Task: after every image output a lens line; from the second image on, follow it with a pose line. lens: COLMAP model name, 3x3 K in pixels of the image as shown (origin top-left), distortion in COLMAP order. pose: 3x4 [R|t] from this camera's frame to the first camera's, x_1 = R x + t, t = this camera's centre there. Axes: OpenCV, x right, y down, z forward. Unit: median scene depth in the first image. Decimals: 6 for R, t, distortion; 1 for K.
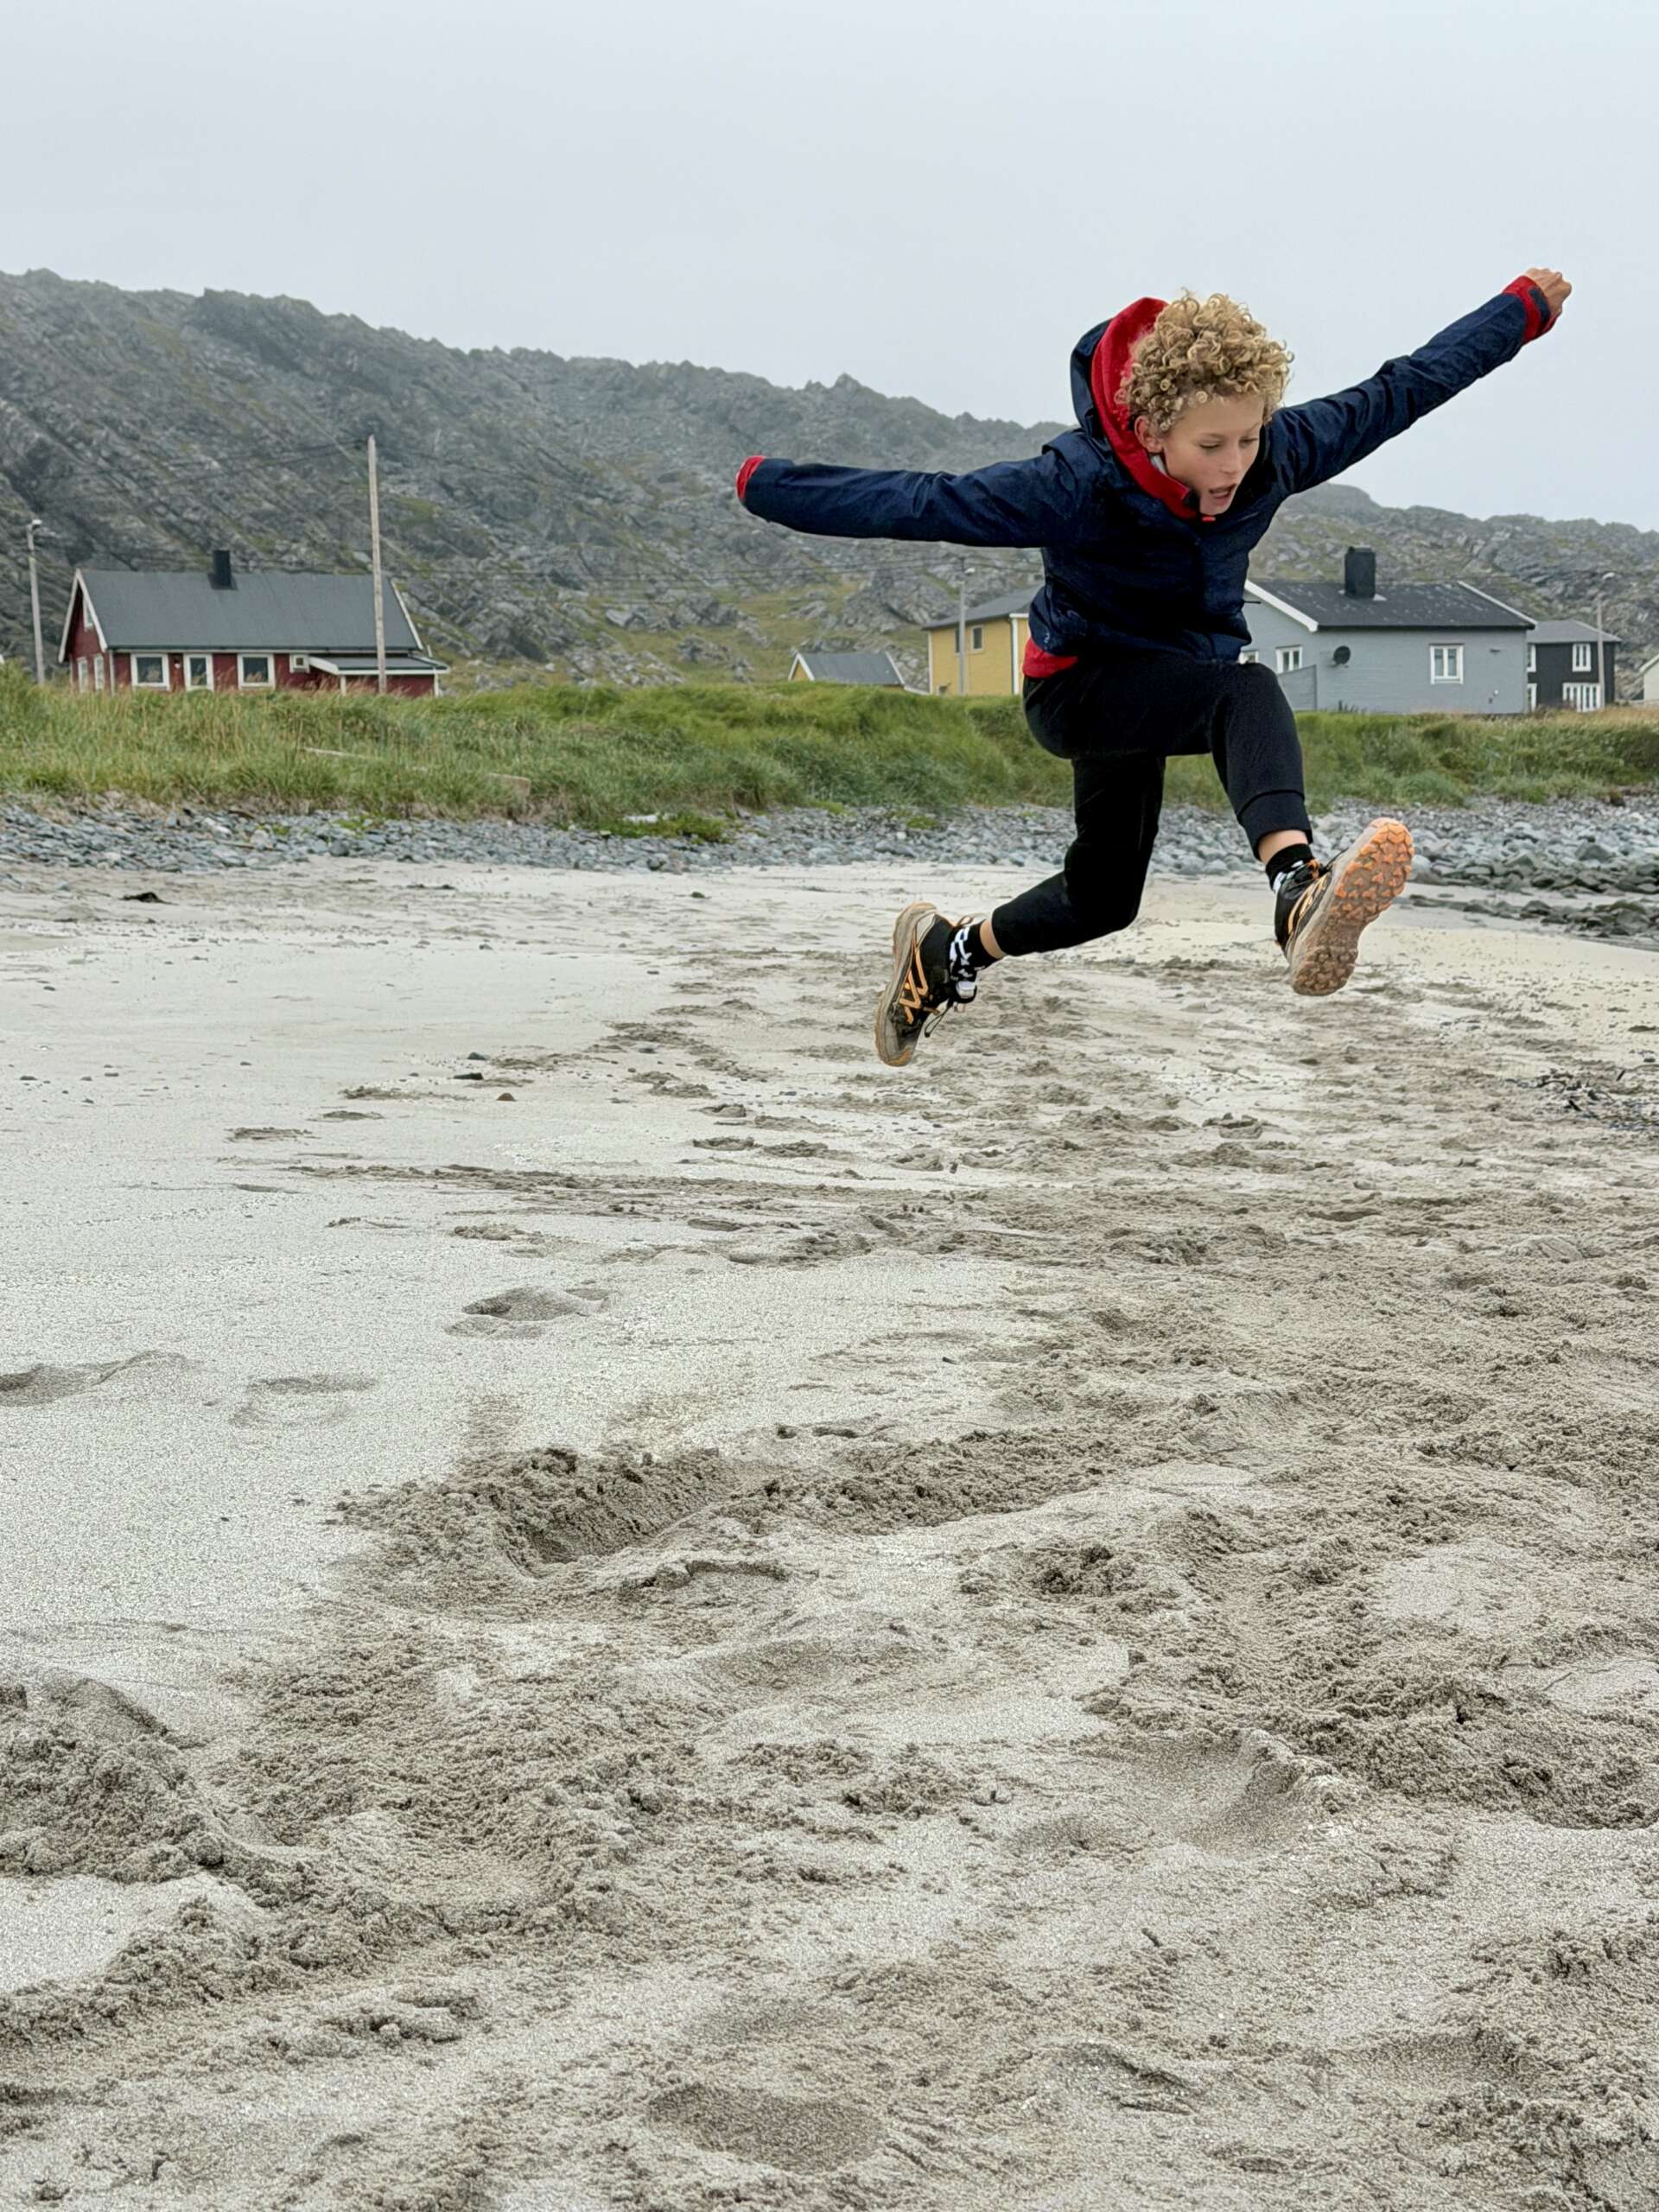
lens RADIAL K [[3451.4, 0, 946.4], [0, 3451.4, 1098.0], [0, 0, 1]] dist [0.155088, 0.114018]
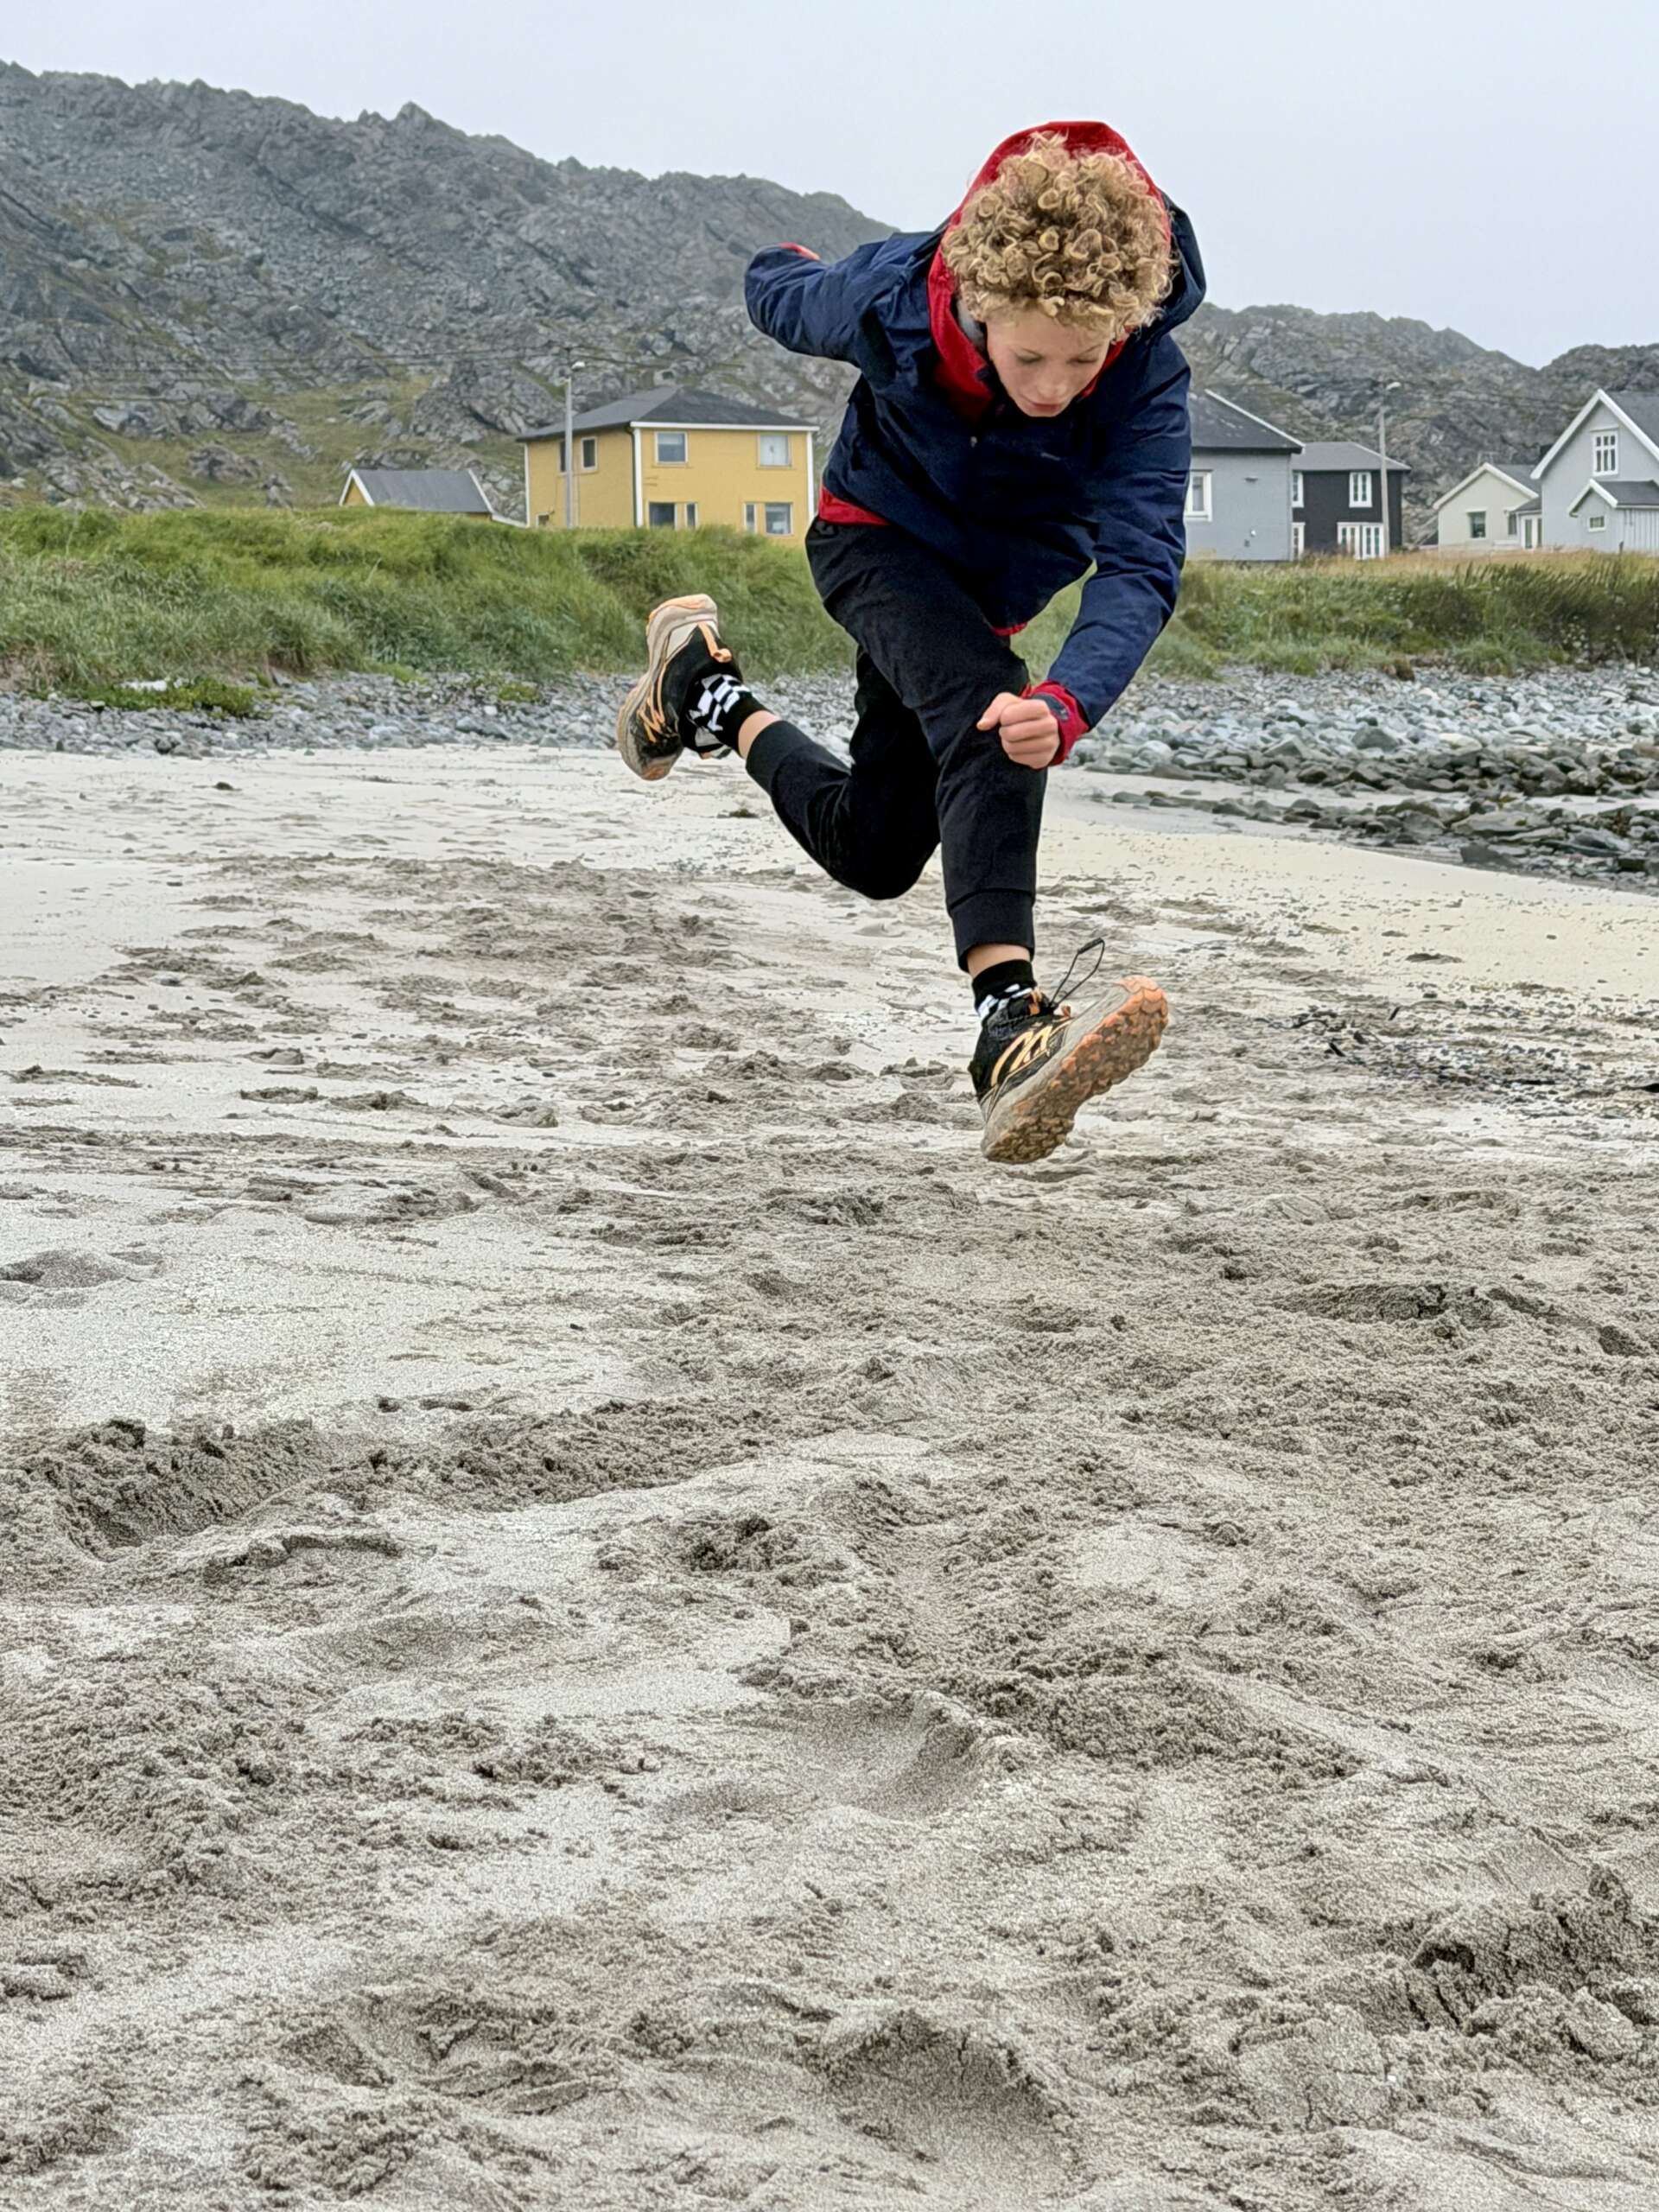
lens RADIAL K [[4514.0, 0, 956.7], [0, 4514.0, 1111.3], [0, 0, 1]] dist [0.128190, 0.363133]
pose [[0.995934, -0.002308, 0.090060, -0.005850], [0.001215, 0.999925, 0.012183, 0.008668], [-0.090081, -0.012024, 0.995862, -0.102634]]
